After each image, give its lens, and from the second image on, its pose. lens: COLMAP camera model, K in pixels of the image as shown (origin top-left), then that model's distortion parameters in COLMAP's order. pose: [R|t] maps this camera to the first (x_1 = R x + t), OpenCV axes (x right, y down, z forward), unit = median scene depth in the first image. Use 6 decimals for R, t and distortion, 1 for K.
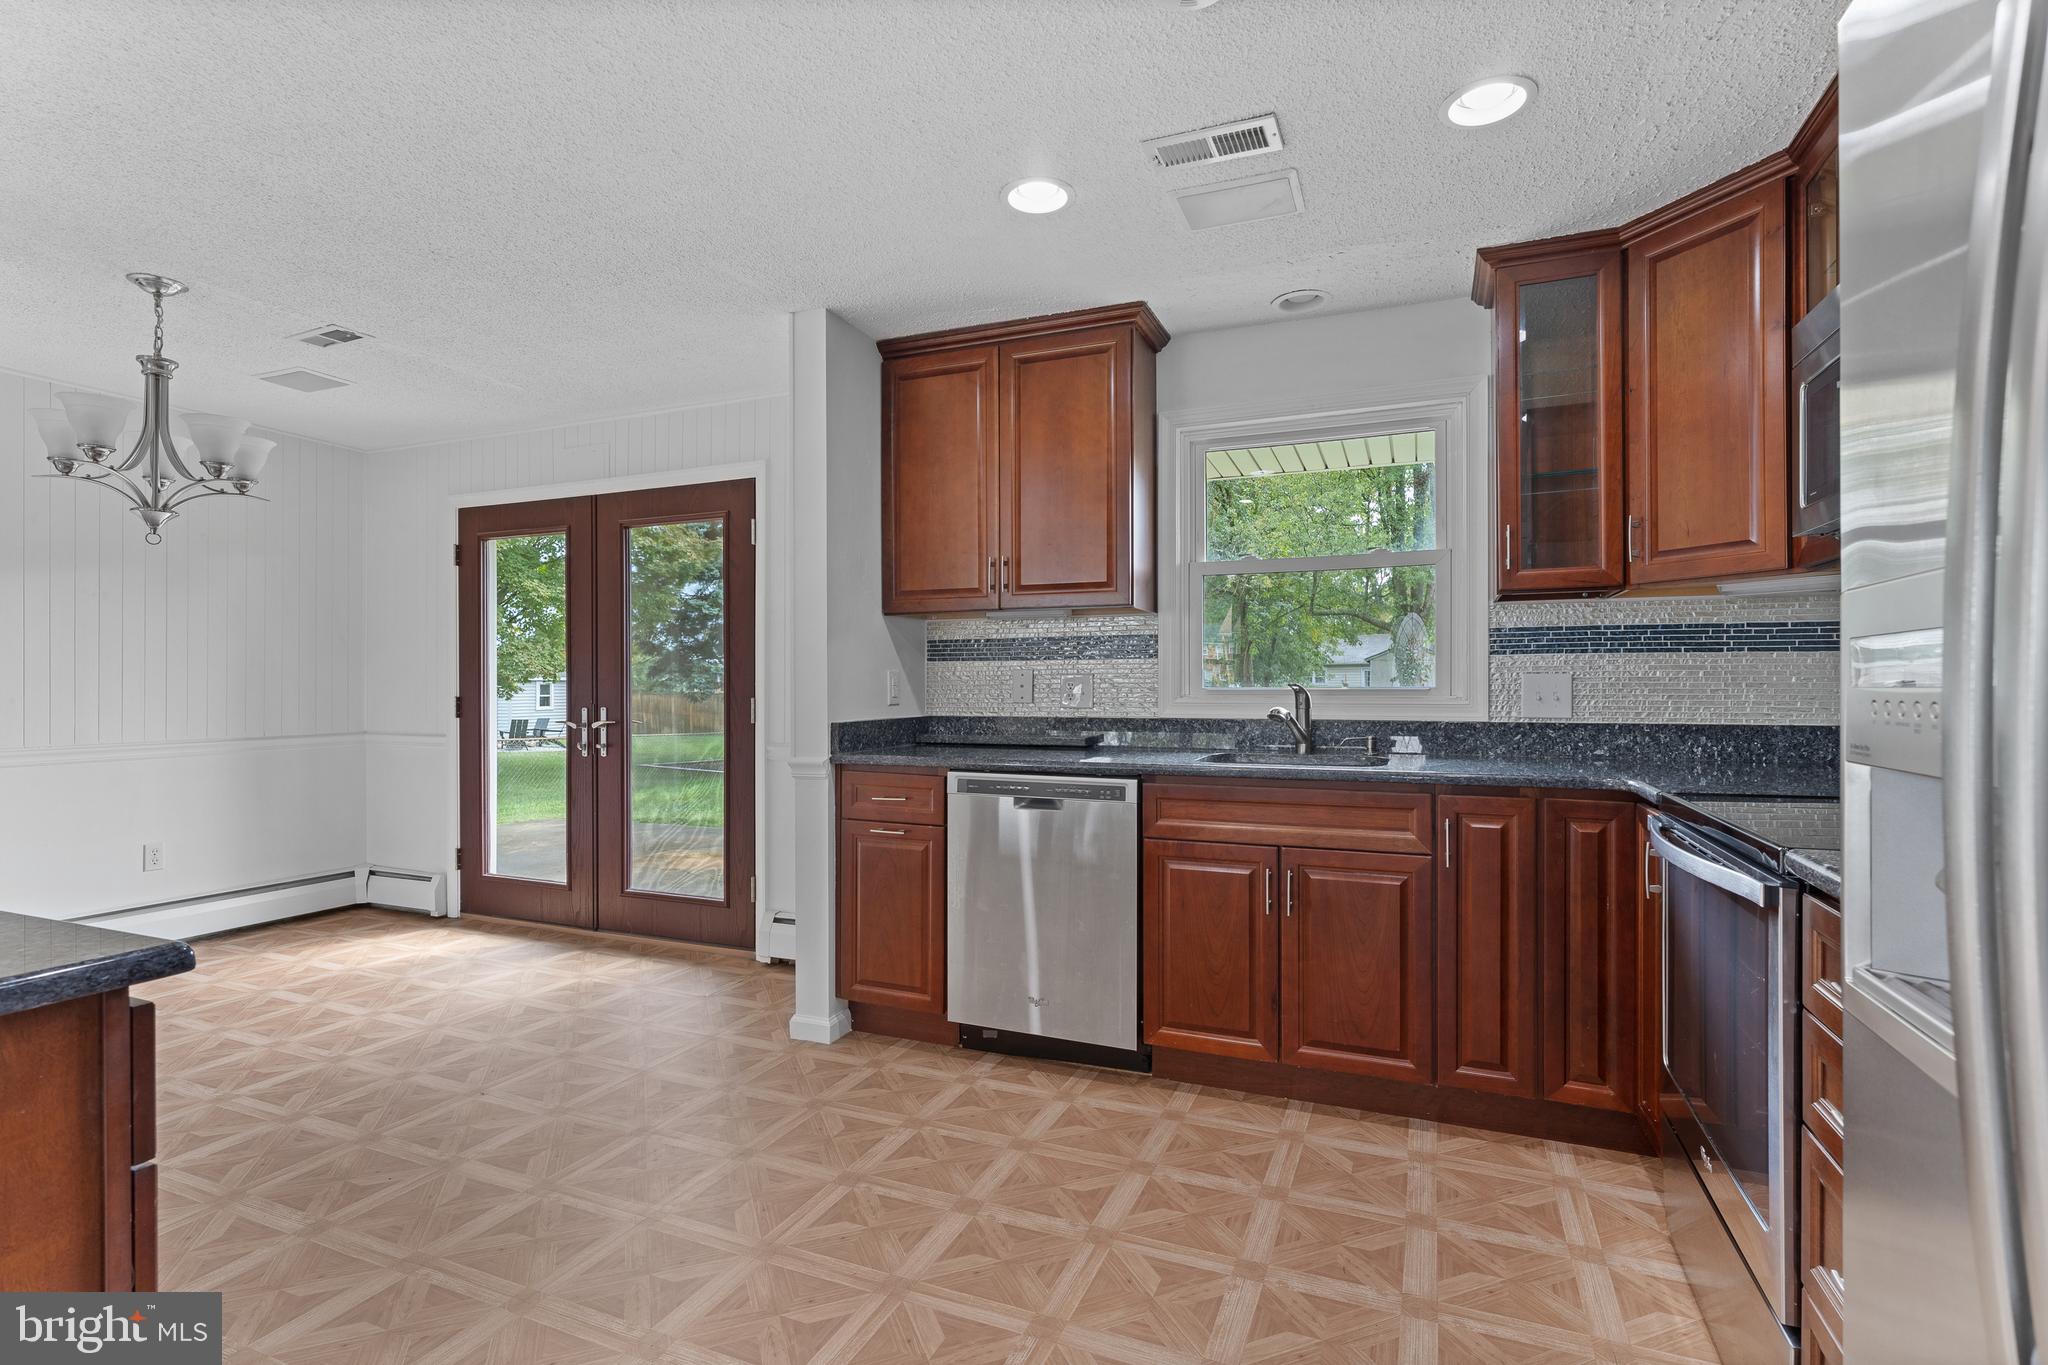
lens RADIAL K [[1006.1, 0, 1020.3], [0, 1006.1, 686.1], [0, 0, 1]] dist [-0.005574, -0.000885]
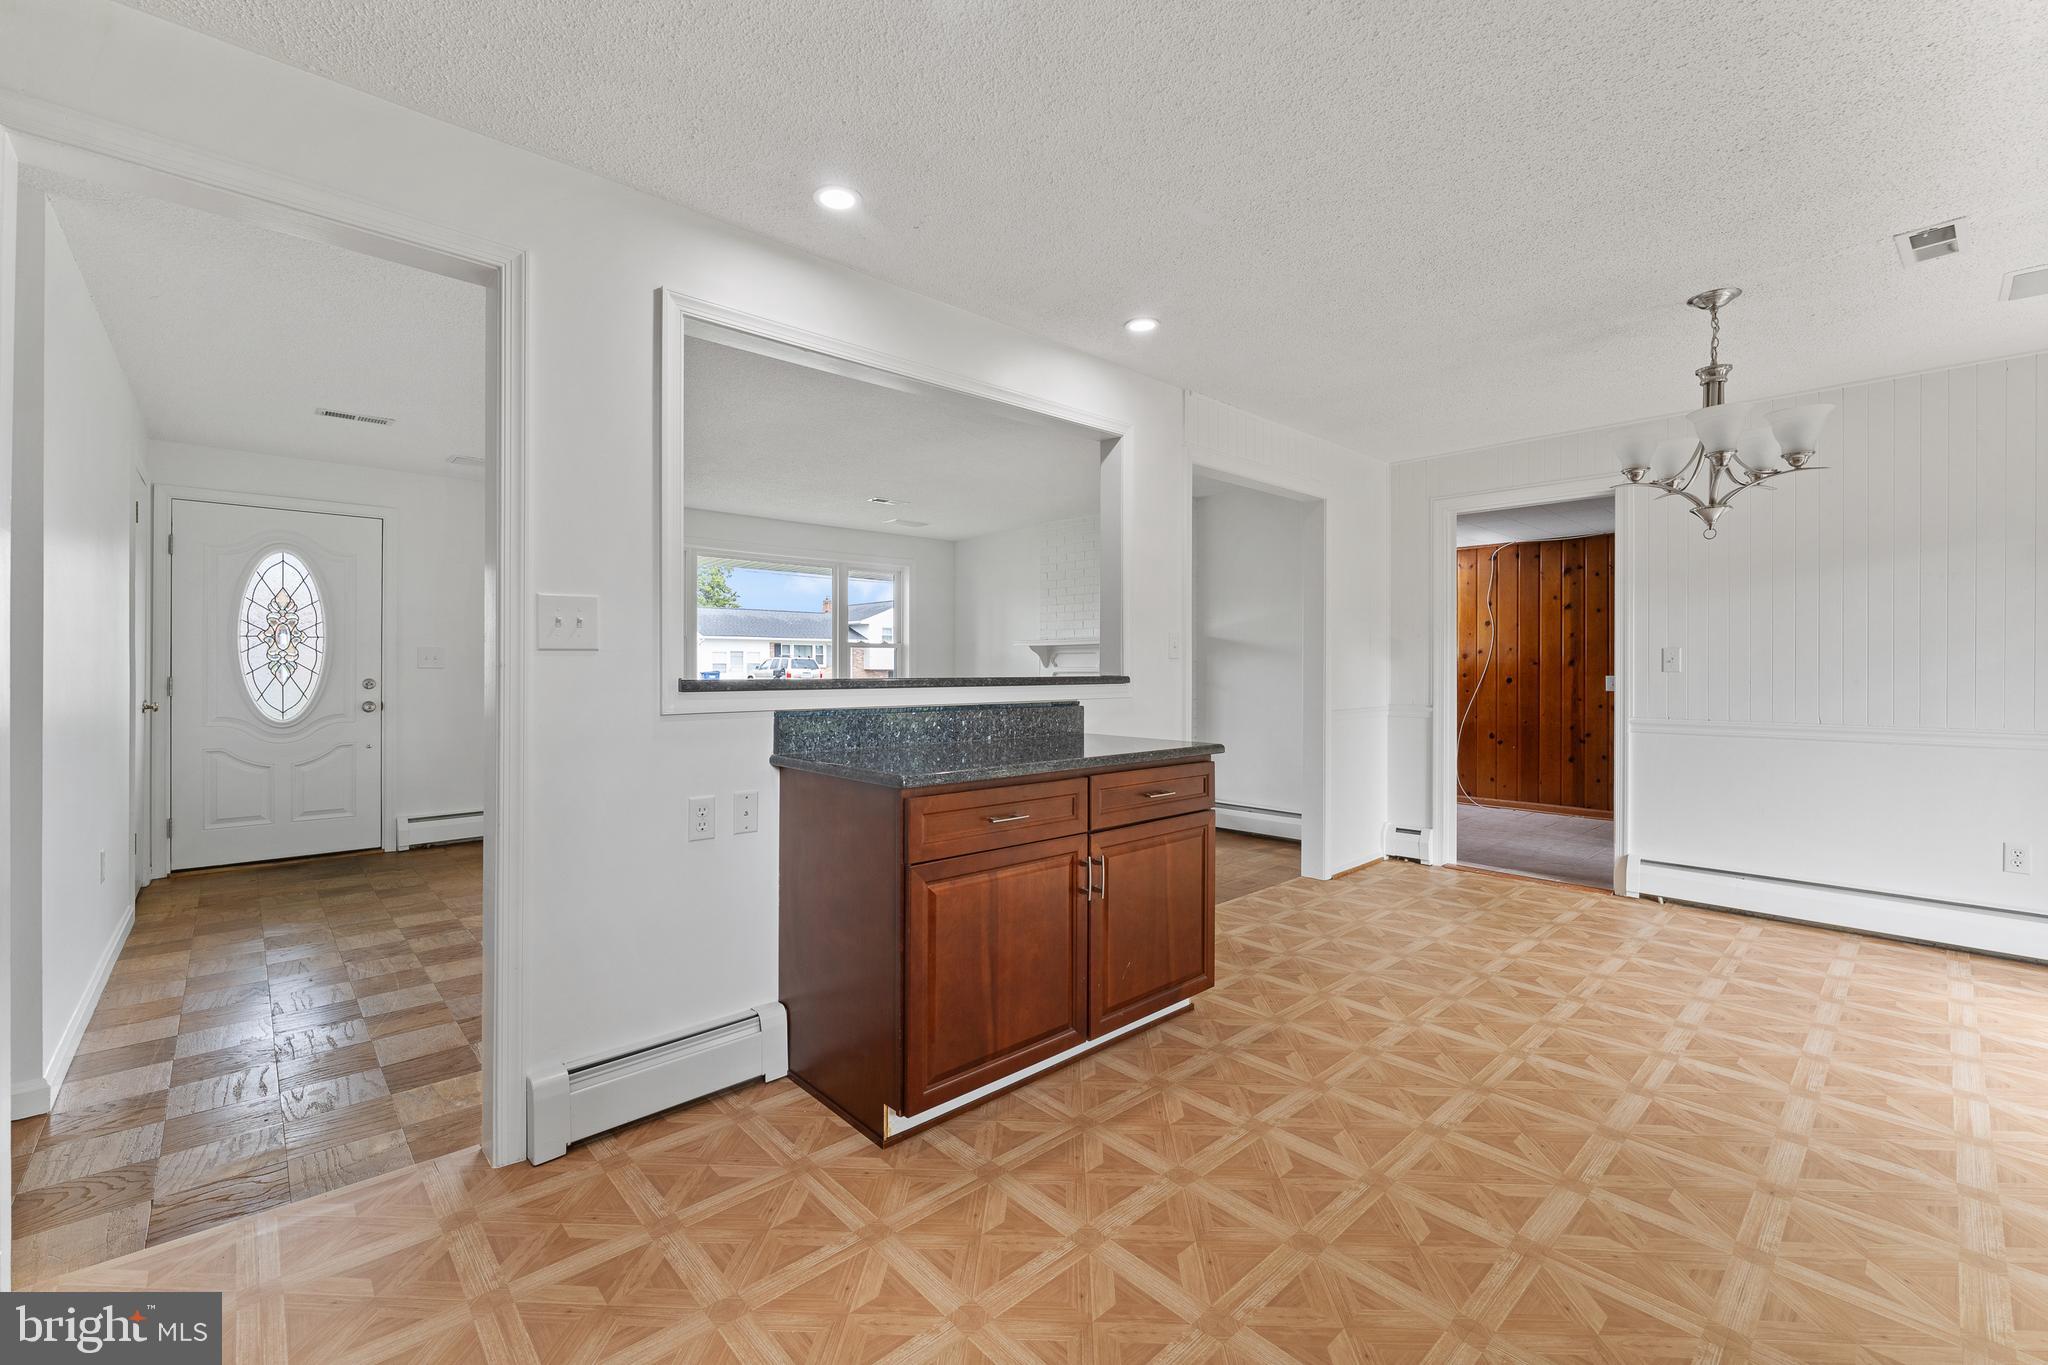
lens RADIAL K [[872.2, 0, 1047.7], [0, 872.2, 671.6], [0, 0, 1]] dist [-0.002260, 0.000021]
pose [[-0.413976, 0.003160, -0.910282, 0.287600], [-0.002634, 0.999986, 0.004669, 0.000398], [0.910284, 0.004330, -0.413962, 0.712266]]
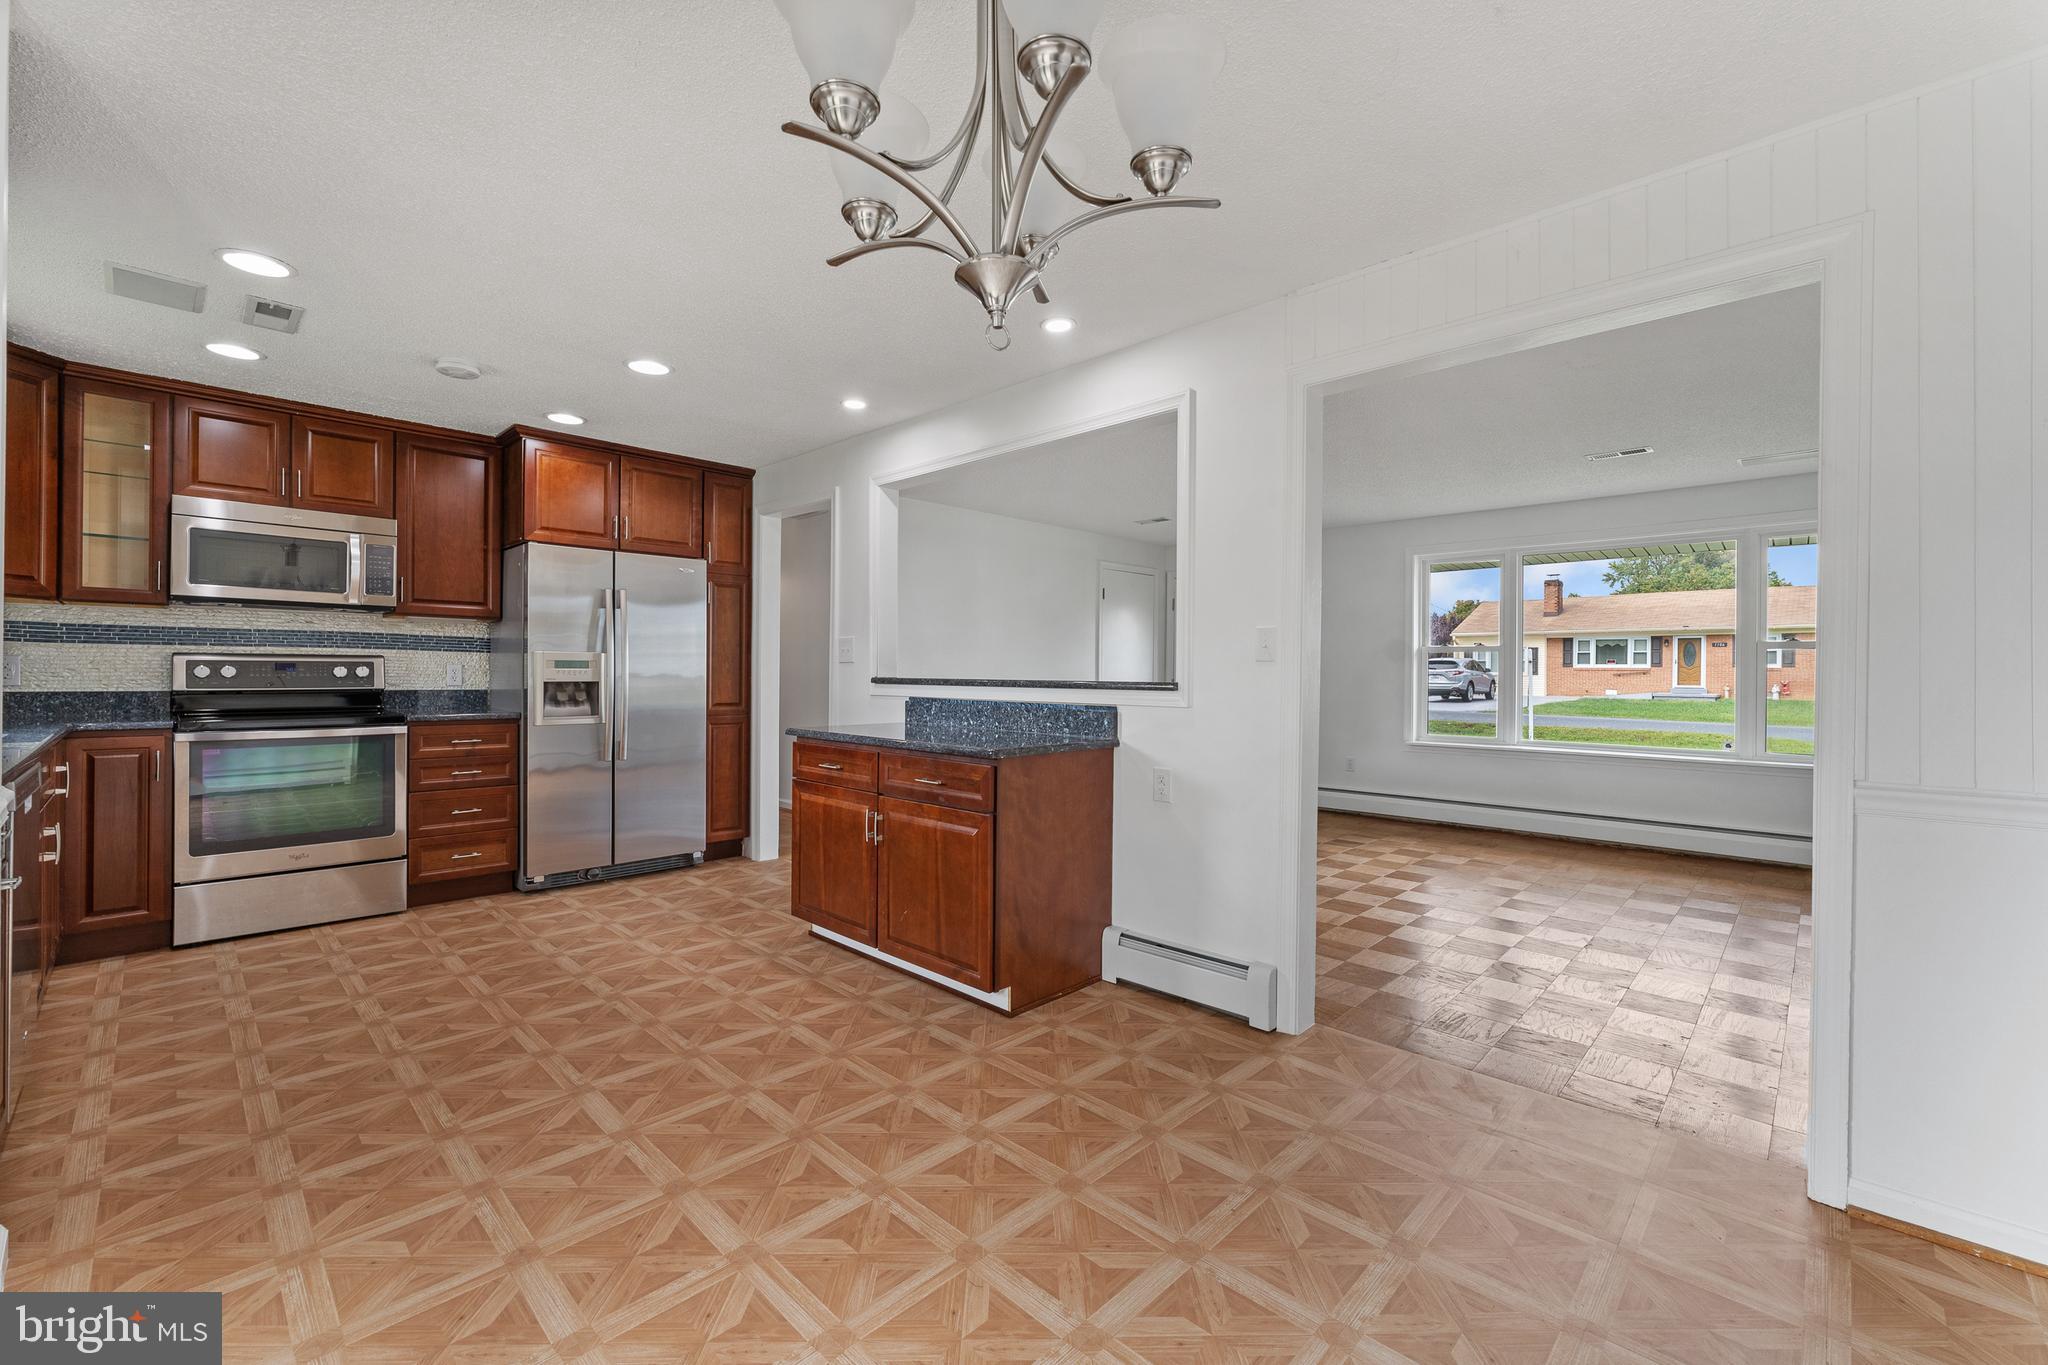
lens RADIAL K [[795.7, 0, 949.7], [0, 795.7, 677.2], [0, 0, 1]] dist [-0.003844, -0.000190]
pose [[-0.913325, -0.008827, 0.407135, -0.959914], [-0.006308, 0.999952, 0.007528, 0.000198], [-0.407182, 0.004307, -0.913337, 1.285432]]
